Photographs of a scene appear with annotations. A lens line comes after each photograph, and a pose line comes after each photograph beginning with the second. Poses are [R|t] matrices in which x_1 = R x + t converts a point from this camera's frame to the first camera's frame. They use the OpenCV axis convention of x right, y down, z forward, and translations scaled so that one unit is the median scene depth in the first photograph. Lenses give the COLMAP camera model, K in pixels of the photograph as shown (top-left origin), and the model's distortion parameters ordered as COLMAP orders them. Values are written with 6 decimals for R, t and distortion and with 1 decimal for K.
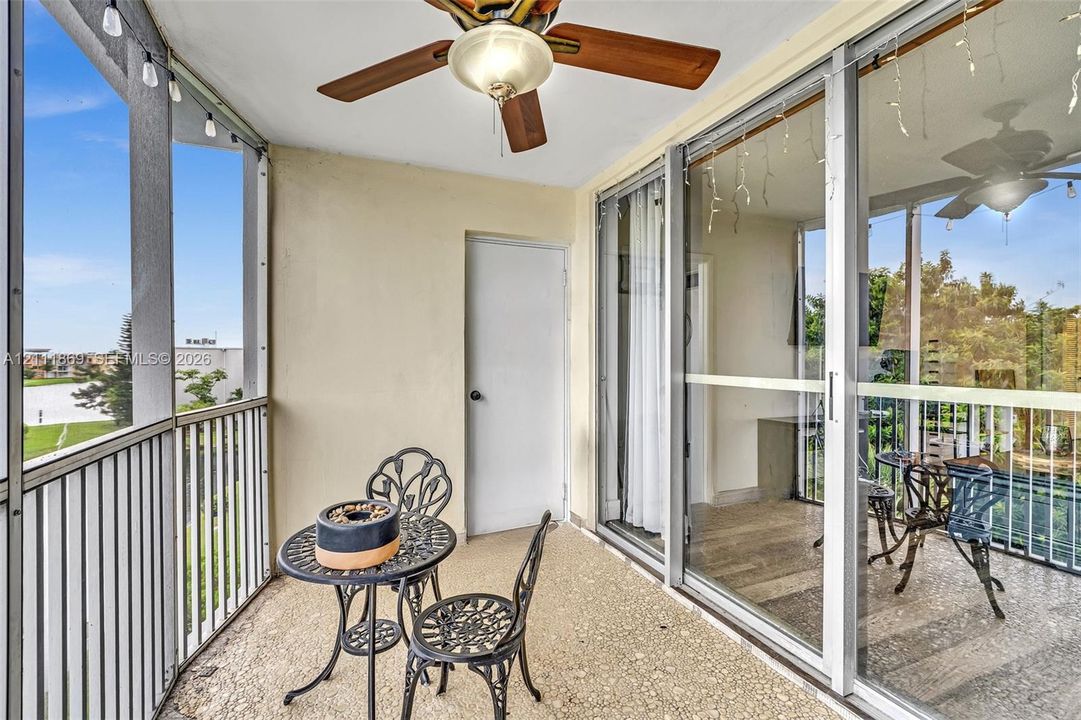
lens RADIAL K [[483.8, 0, 540.9], [0, 483.8, 361.4], [0, 0, 1]] dist [-0.004952, 0.001460]
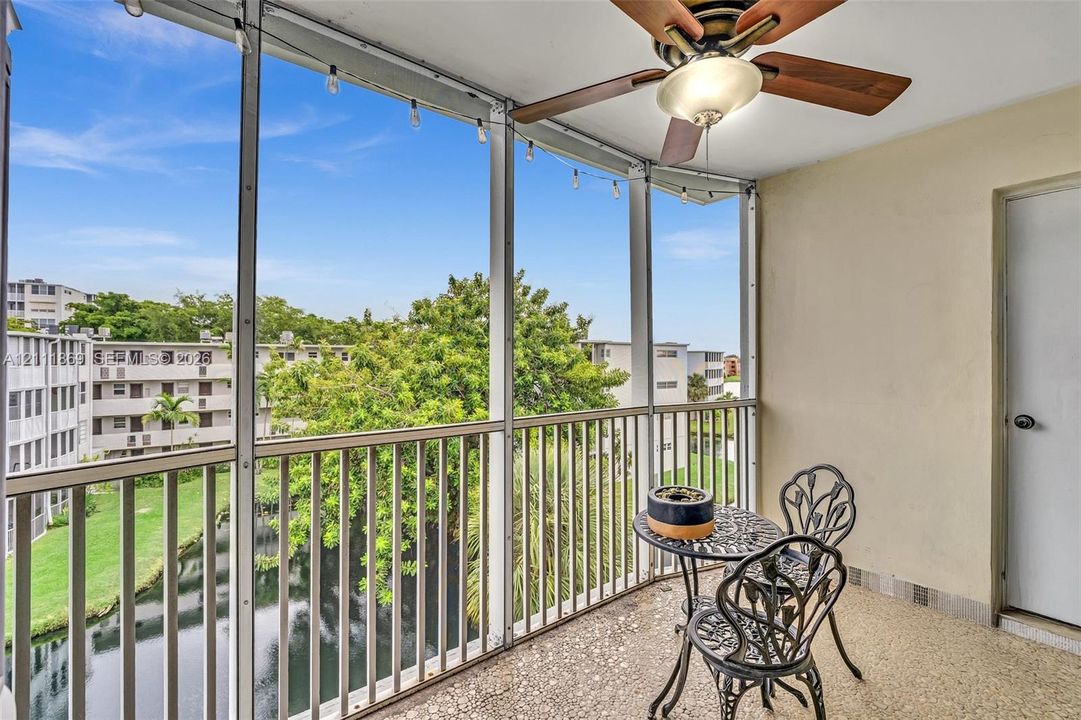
lens RADIAL K [[483.8, 0, 539.4], [0, 483.8, 358.4], [0, 0, 1]] dist [-0.004952, 0.001460]
pose [[0.279043, -0.002228, -0.960276, 0.410314], [-0.004600, 0.999983, -0.003657, -0.017350], [0.960268, 0.005438, 0.279028, 0.179482]]
